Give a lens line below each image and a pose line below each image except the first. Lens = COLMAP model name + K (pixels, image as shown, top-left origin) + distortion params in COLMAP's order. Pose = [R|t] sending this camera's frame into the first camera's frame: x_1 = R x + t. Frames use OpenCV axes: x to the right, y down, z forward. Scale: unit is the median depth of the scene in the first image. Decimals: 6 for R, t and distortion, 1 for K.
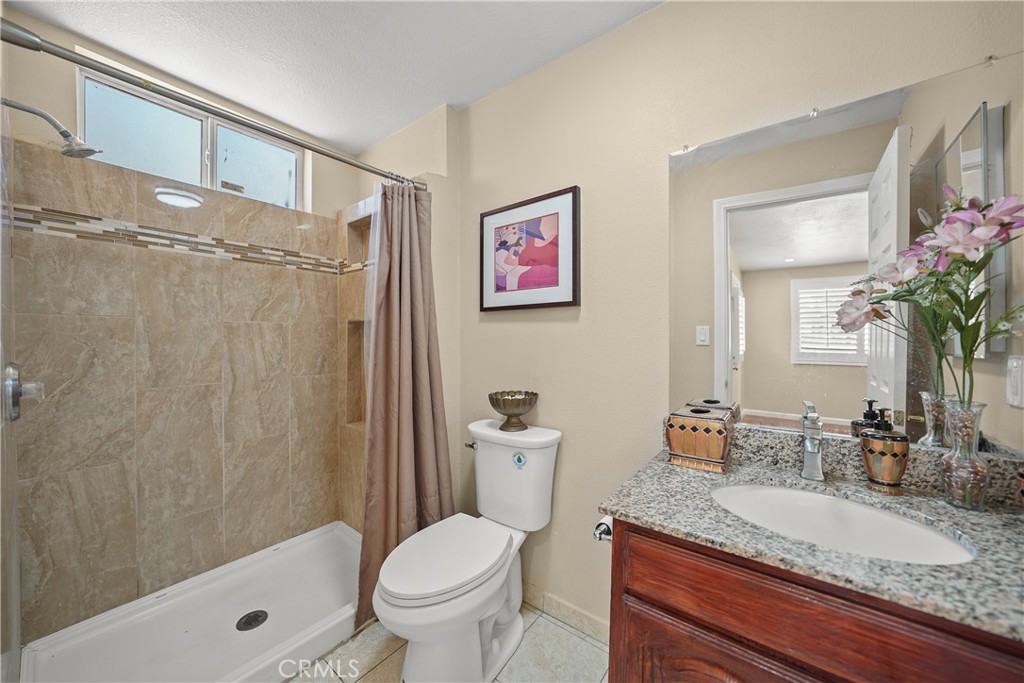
lens RADIAL K [[355.6, 0, 513.5], [0, 355.6, 340.3], [0, 0, 1]] dist [-0.011673, -0.000087]
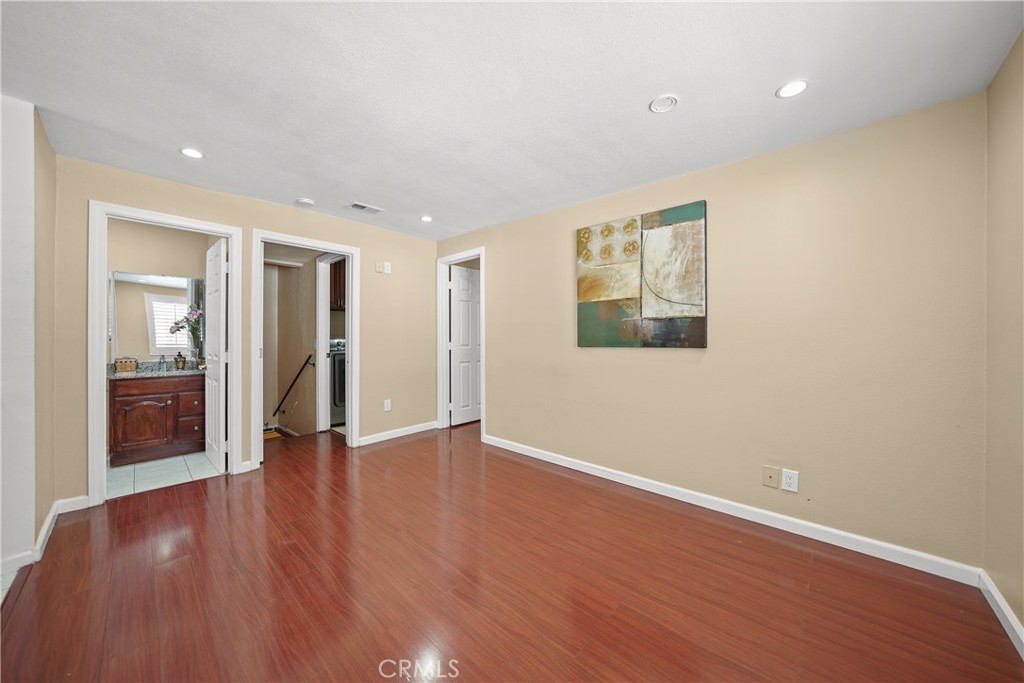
lens RADIAL K [[355.6, 0, 511.4], [0, 355.6, 340.5], [0, 0, 1]] dist [-0.011673, -0.000087]
pose [[0.084374, 0.000905, 0.996434, -2.638695], [-0.000357, 1.000000, -0.000878, 0.051463], [-0.996434, -0.000281, 0.084375, -3.090847]]
